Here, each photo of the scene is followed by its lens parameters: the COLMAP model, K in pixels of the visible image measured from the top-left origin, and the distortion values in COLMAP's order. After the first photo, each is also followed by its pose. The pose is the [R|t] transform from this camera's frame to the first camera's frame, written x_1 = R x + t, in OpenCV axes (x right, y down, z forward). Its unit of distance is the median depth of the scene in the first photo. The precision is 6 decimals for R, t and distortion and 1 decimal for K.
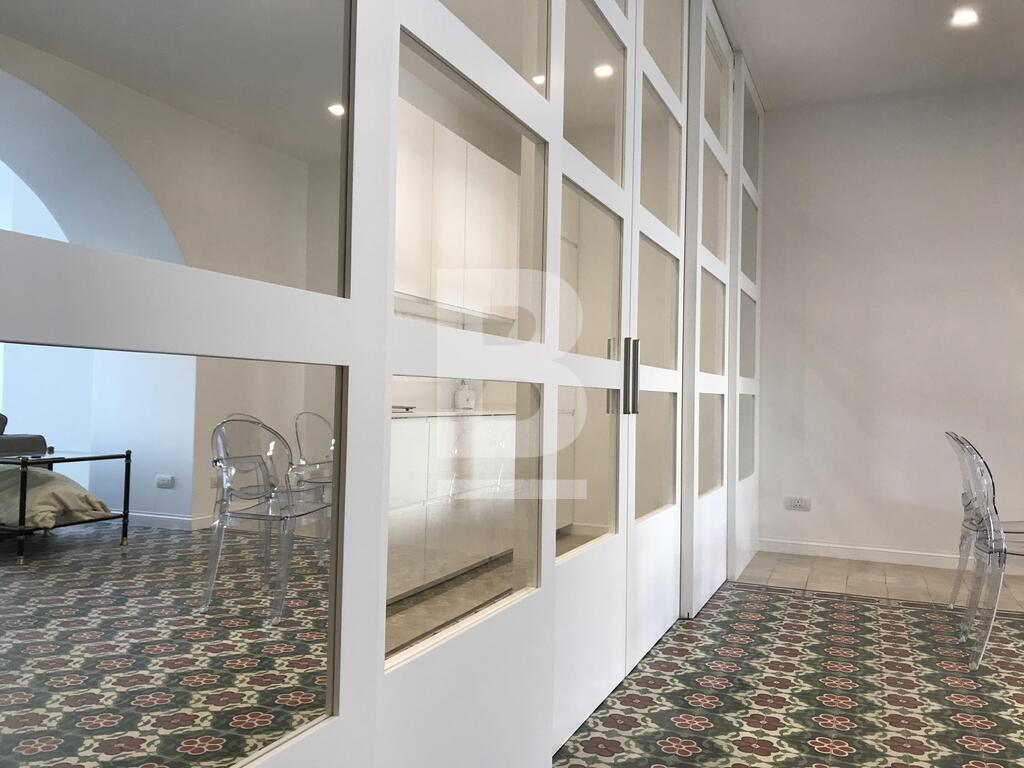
lens RADIAL K [[841.1, 0, 508.2], [0, 841.1, 375.5], [0, 0, 1]] dist [0.021323, -0.005315]
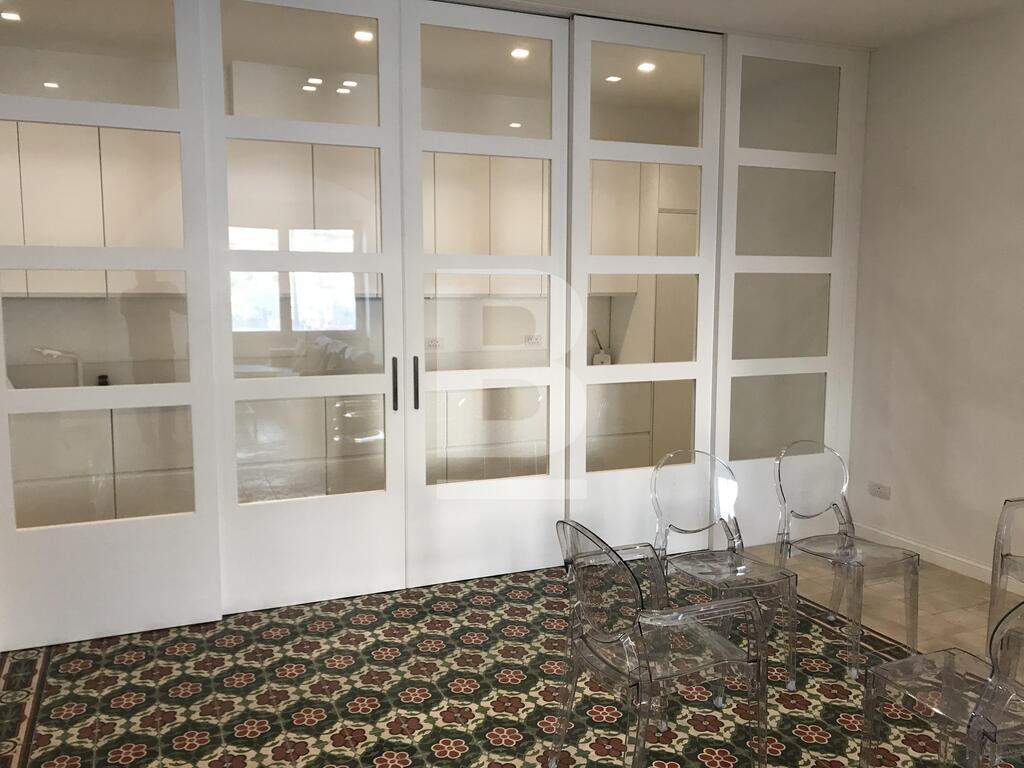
lens RADIAL K [[837.3, 0, 517.7], [0, 837.3, 382.8], [0, 0, 1]] dist [0.007702, 0.007143]
pose [[0.721862, 0.059054, -0.689513, 1.279504], [0.032125, 0.992419, 0.118628, -0.165756], [0.691291, -0.107784, 0.714492, 0.136139]]
